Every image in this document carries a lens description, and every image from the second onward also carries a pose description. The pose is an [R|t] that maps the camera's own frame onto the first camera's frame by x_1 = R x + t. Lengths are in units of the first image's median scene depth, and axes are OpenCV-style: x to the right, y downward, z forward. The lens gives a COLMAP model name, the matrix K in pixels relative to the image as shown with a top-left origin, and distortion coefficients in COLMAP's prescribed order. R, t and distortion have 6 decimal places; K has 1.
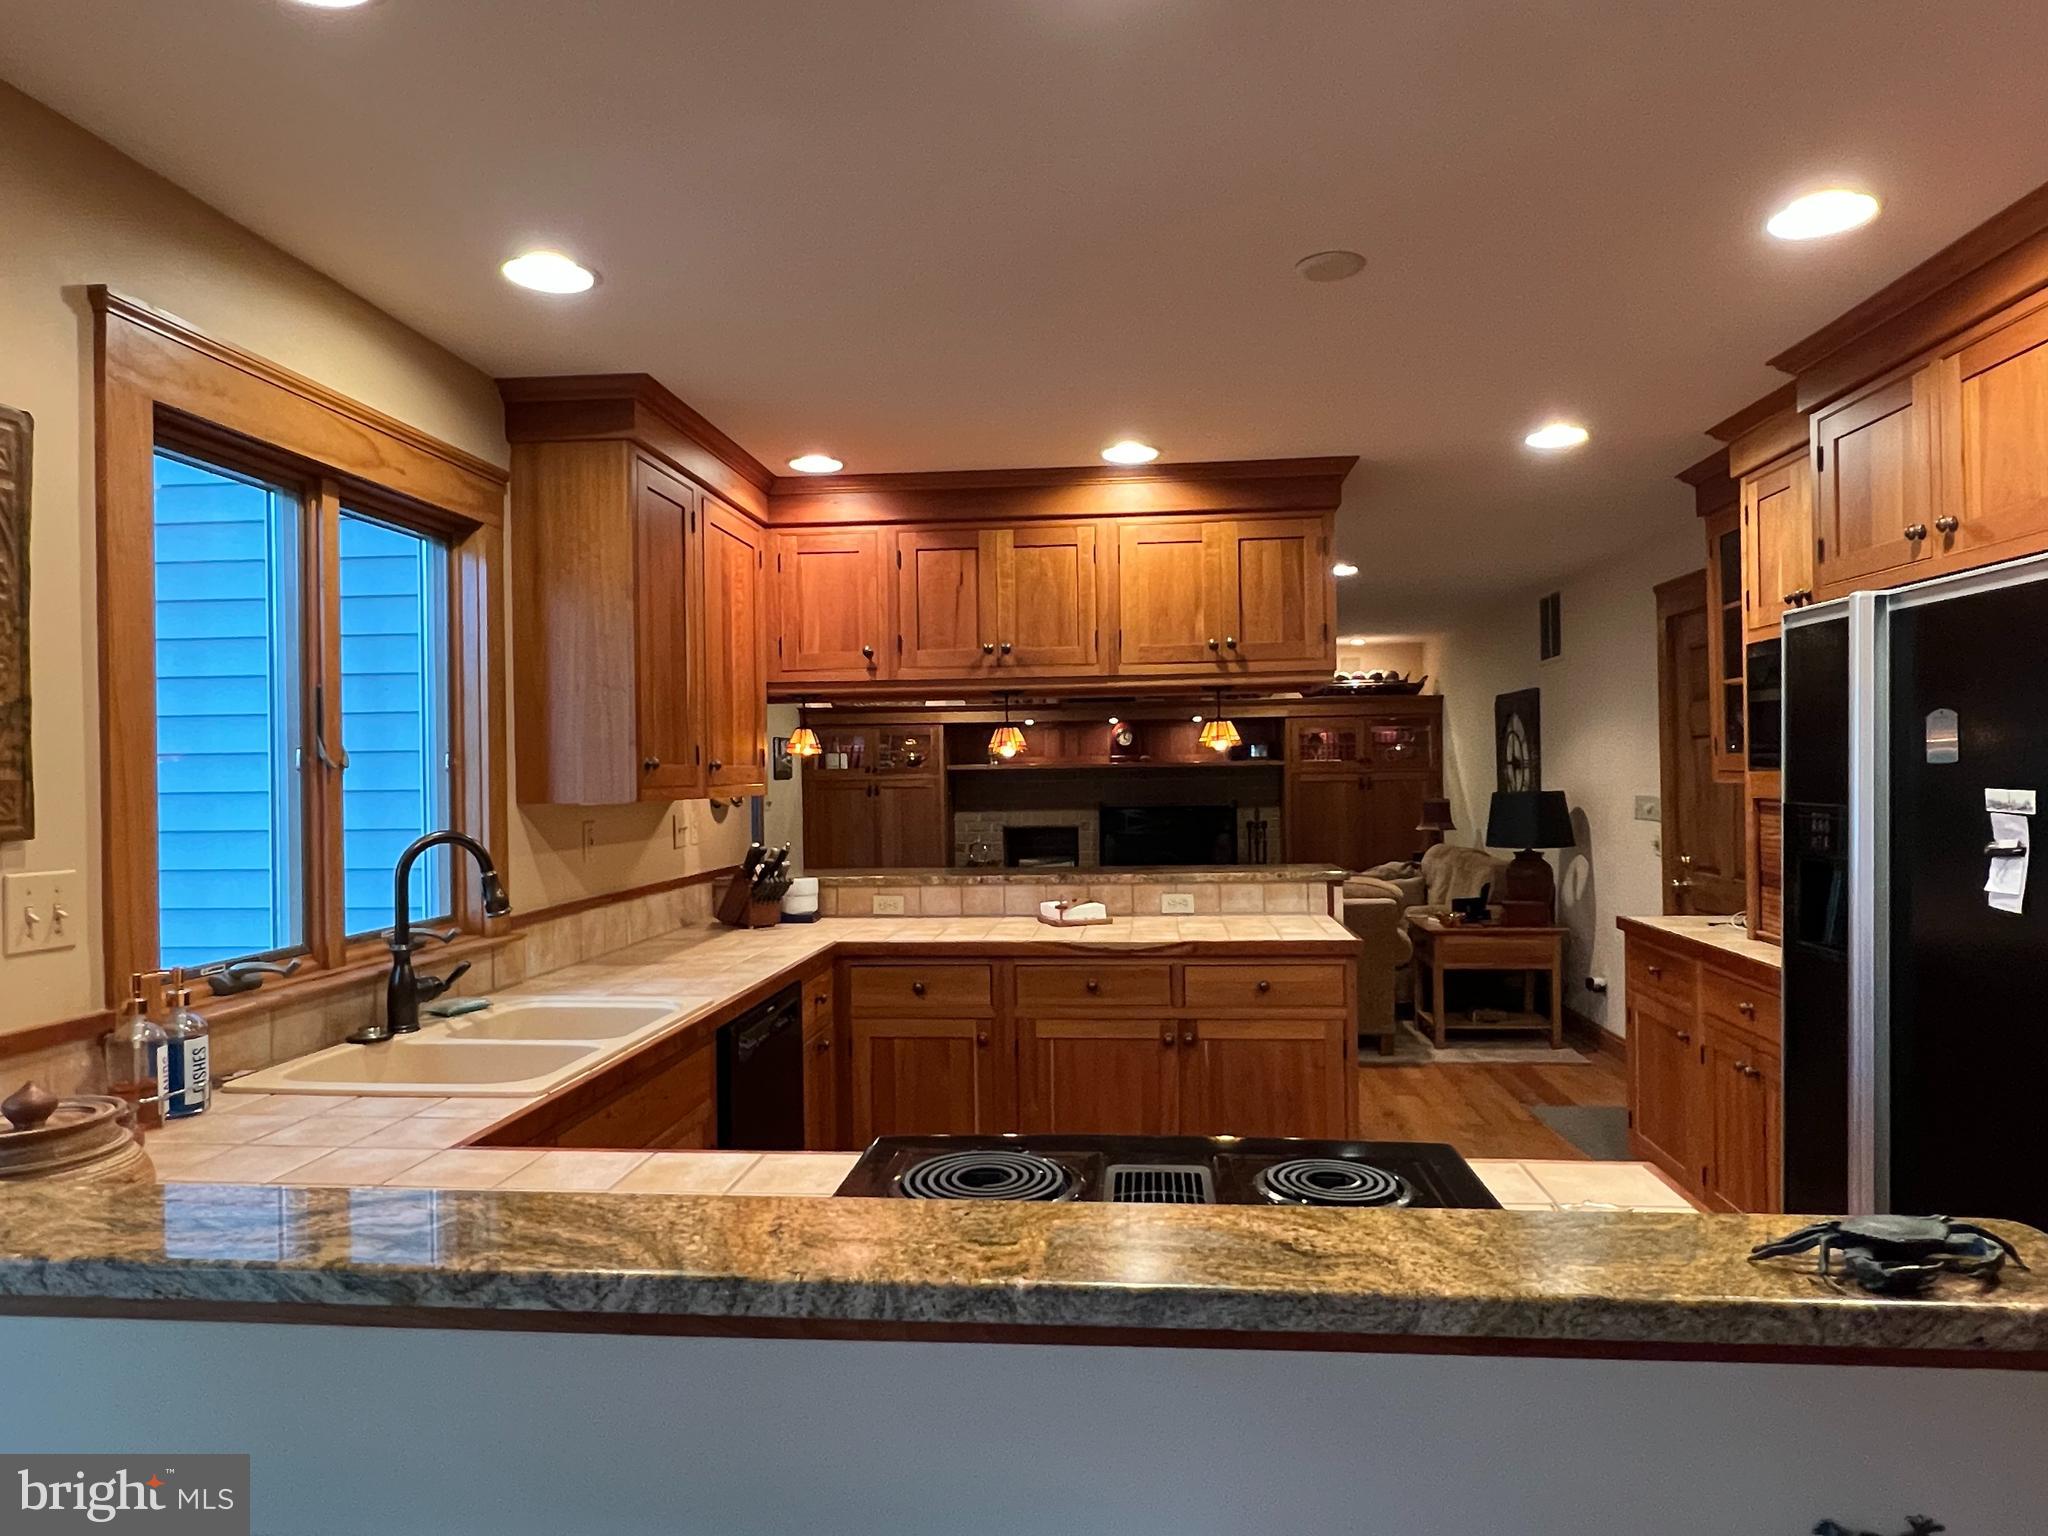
lens RADIAL K [[1203.7, 0, 1029.0], [0, 1203.7, 773.0], [0, 0, 1]] dist [-0.004379, -0.000316]
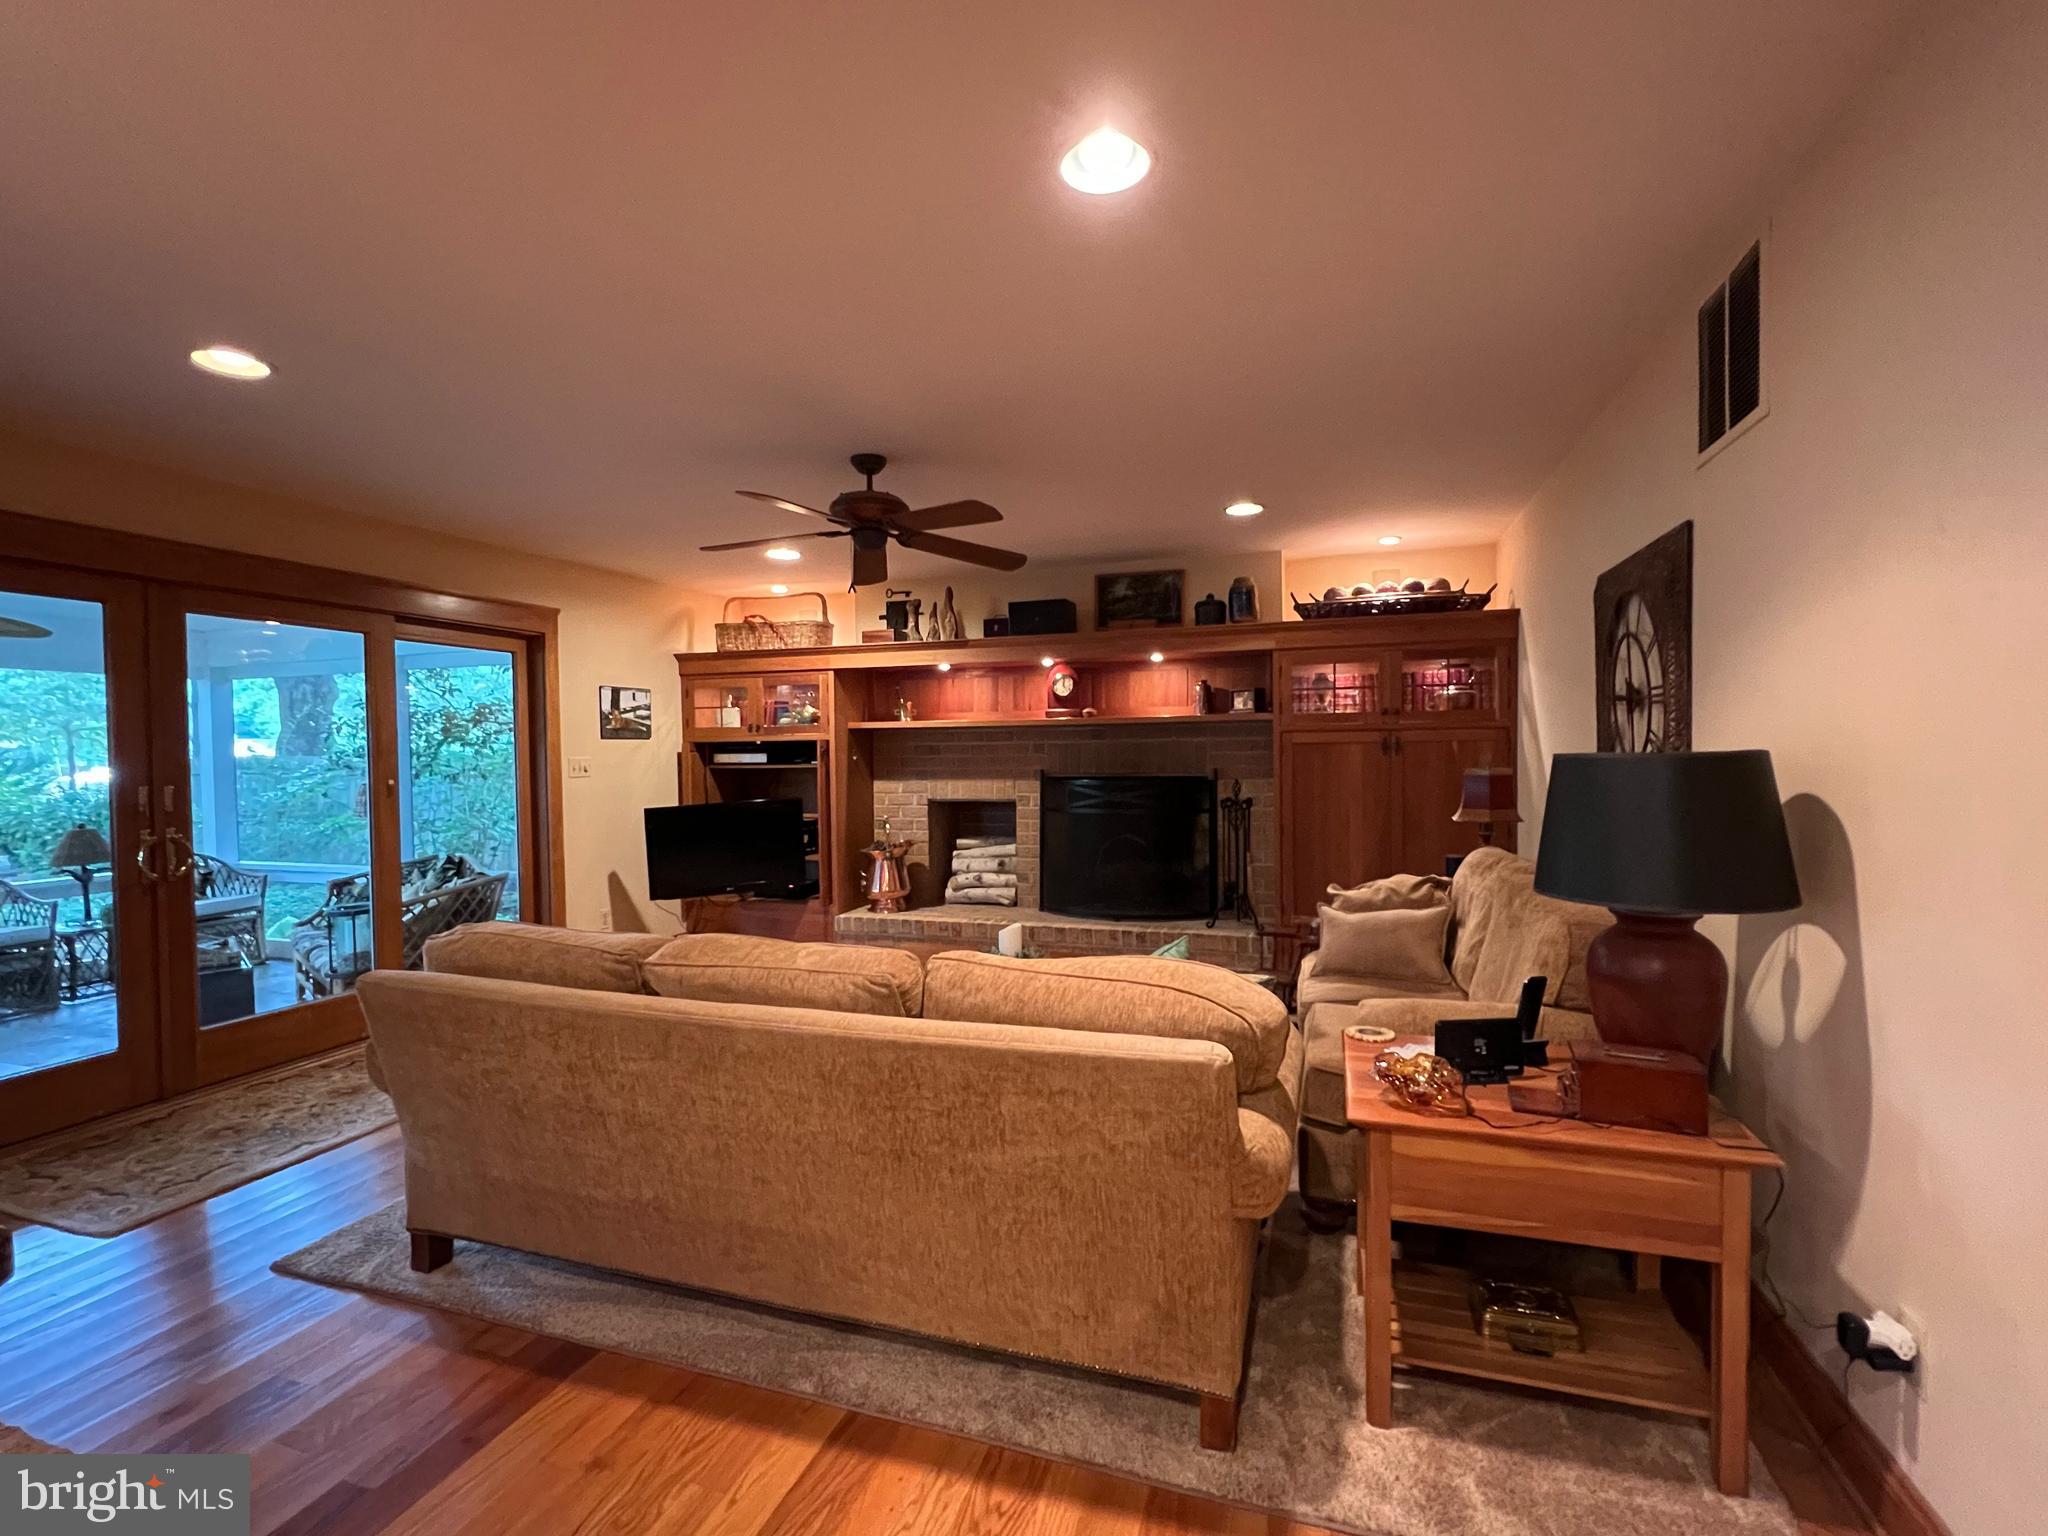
lens RADIAL K [[899.2, 0, 1026.2], [0, 899.2, 769.1], [0, 0, 1]] dist [0.005678, 0.000301]
pose [[0.973231, 0.007603, -0.229702, 0.195394], [-0.001564, 0.999649, 0.026463, 0.008945], [0.229822, -0.025396, 0.972901, 0.460372]]
